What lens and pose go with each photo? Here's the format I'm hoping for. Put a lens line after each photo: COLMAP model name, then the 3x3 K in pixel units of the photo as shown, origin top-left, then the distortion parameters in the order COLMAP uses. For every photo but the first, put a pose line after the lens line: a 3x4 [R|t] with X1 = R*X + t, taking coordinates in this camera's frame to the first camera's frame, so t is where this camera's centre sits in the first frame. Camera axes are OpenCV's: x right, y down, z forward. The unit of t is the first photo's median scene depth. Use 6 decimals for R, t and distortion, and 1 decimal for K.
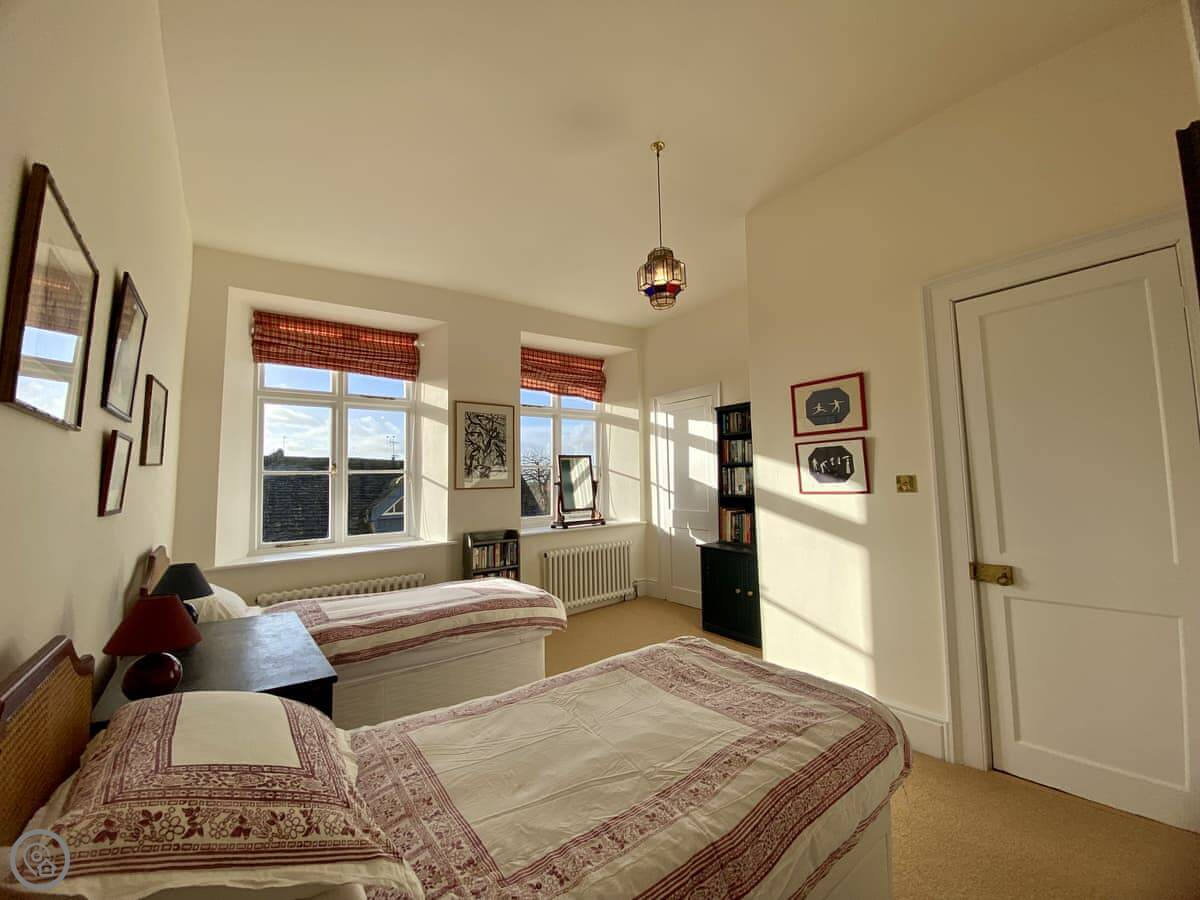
lens RADIAL K [[480.7, 0, 595.1], [0, 480.7, 453.5], [0, 0, 1]] dist [0.031939, -0.025504]
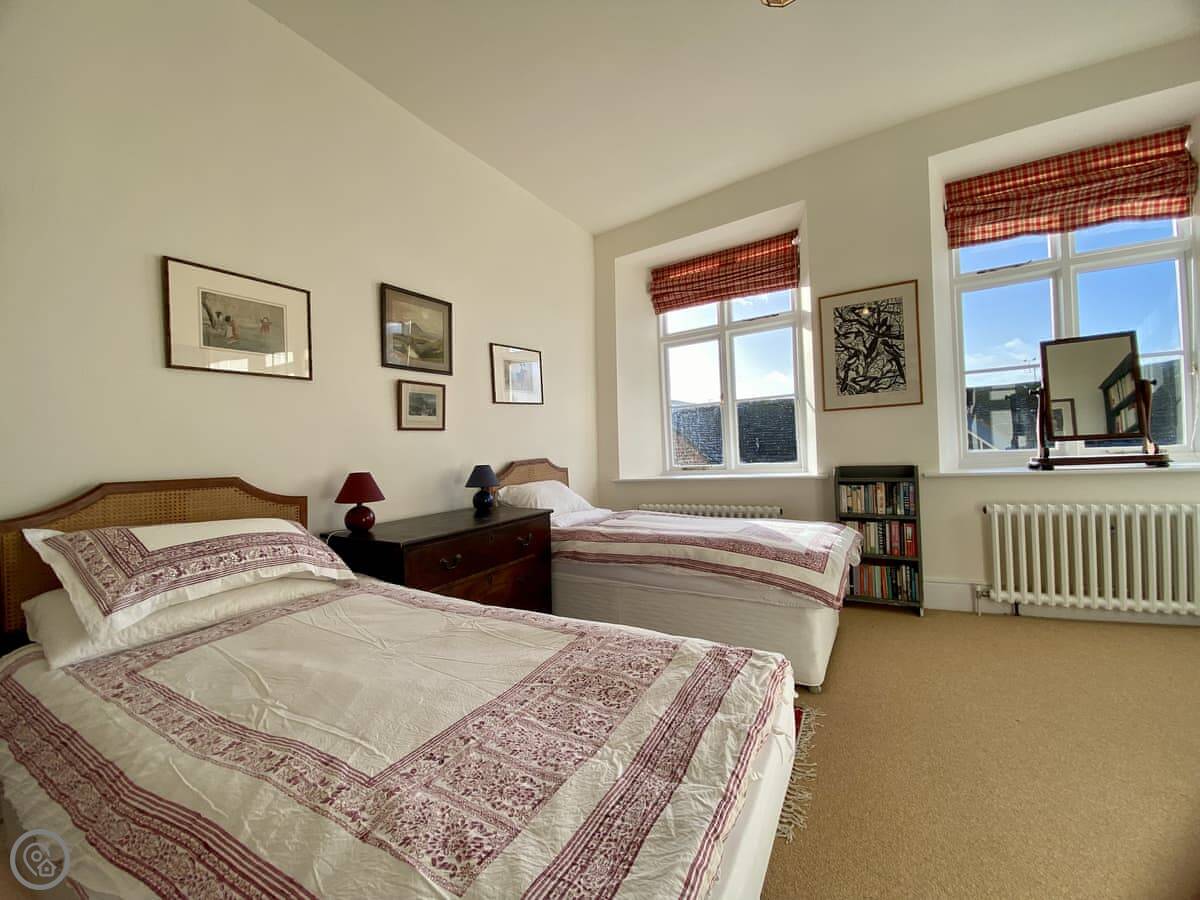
lens RADIAL K [[480.7, 0, 595.1], [0, 480.7, 453.5], [0, 0, 1]] dist [0.031939, -0.025504]
pose [[0.384894, 0.012703, -0.922873, 0.307830], [0.094674, 0.994088, 0.053168, 0.067648], [0.918092, -0.107836, 0.381416, 0.350802]]
